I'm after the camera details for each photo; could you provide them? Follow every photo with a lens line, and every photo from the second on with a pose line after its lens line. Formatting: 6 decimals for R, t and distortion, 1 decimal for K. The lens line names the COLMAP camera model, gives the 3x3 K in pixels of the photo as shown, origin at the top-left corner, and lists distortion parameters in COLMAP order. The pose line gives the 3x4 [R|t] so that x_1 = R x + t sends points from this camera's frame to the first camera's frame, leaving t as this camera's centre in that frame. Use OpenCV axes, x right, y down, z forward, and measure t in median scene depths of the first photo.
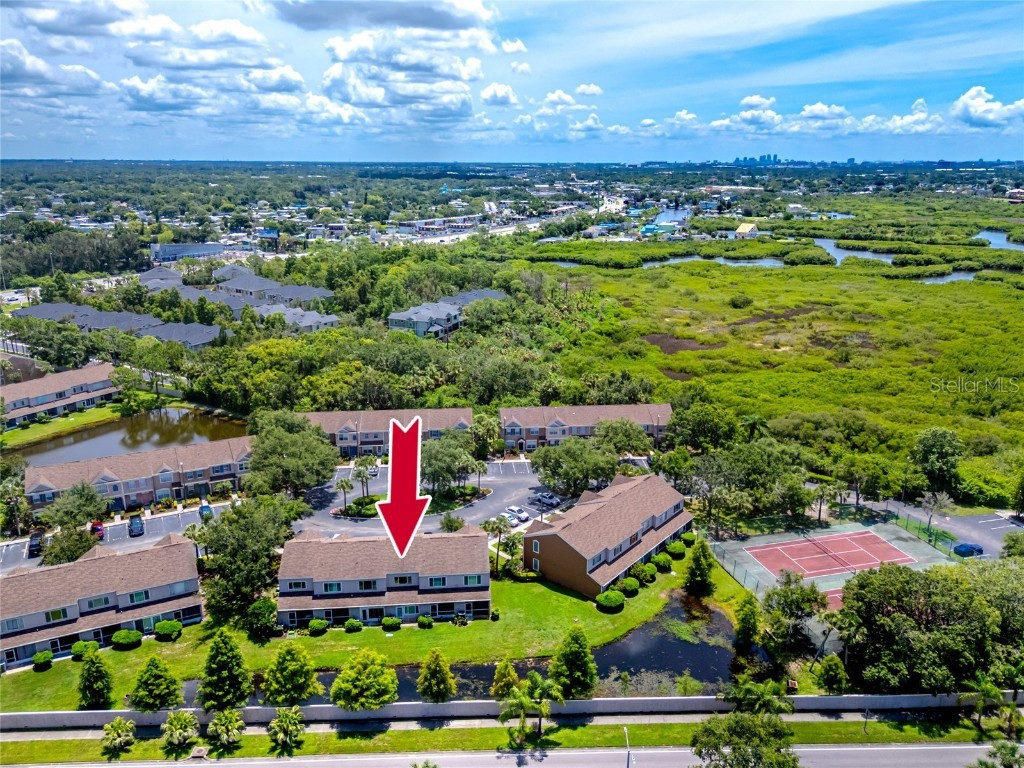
lens RADIAL K [[745.2, 0, 512.0], [0, 745.2, 384.0], [0, 0, 1]] dist [0.073691, -0.083817]
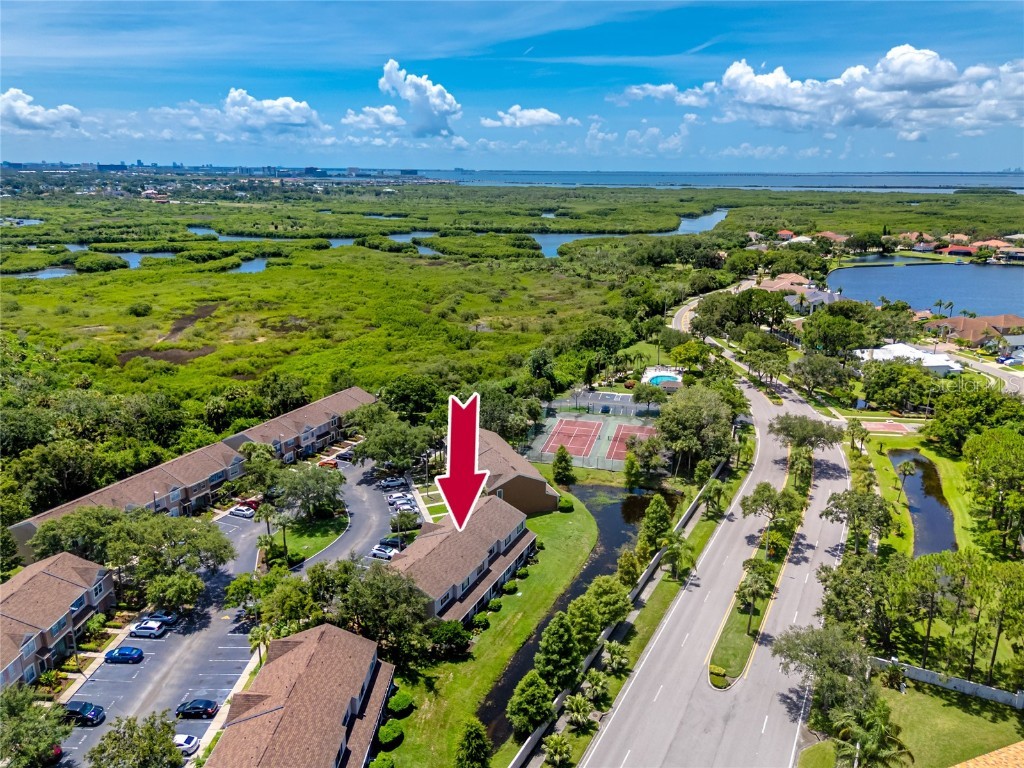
lens RADIAL K [[745.2, 0, 512.0], [0, 745.2, 384.0], [0, 0, 1]] dist [0.073691, -0.083817]
pose [[0.507199, -0.237241, 0.828533, -1.014370], [0.238663, 0.962432, 0.129480, -0.111872], [-0.828124, 0.132068, 0.544765, 0.365486]]
